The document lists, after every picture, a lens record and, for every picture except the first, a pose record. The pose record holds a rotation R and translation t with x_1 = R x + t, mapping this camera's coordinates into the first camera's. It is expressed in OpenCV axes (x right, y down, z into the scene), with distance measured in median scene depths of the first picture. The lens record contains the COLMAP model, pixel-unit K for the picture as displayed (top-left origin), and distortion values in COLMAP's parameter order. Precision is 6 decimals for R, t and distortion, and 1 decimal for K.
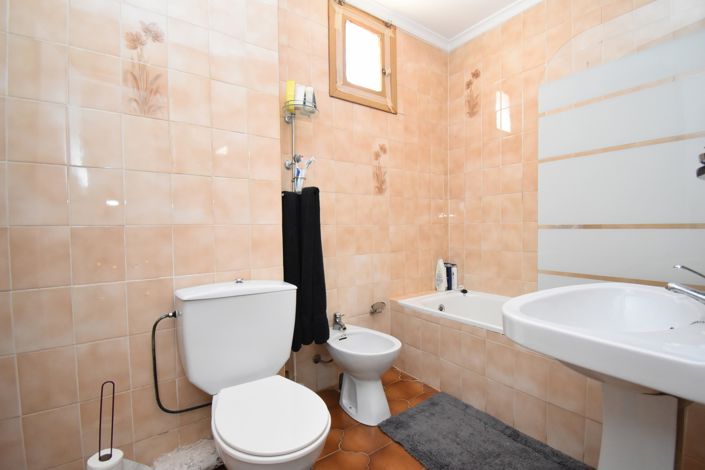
lens RADIAL K [[308.5, 0, 363.3], [0, 308.5, 236.0], [0, 0, 1]] dist [0.007157, -0.014789]
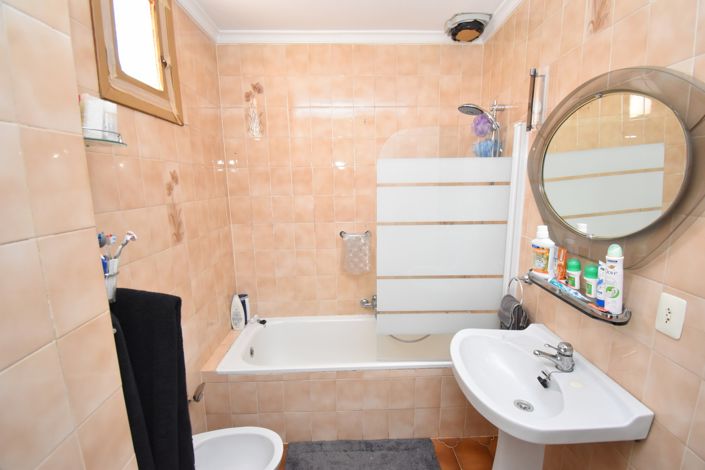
lens RADIAL K [[308.5, 0, 354.8], [0, 308.5, 237.1], [0, 0, 1]] dist [0.007157, -0.014789]
pose [[0.575952, -0.128004, 0.807400, -0.283238], [0.031015, 0.990375, 0.134888, -0.230000], [-0.816895, -0.052647, 0.574379, 0.254655]]
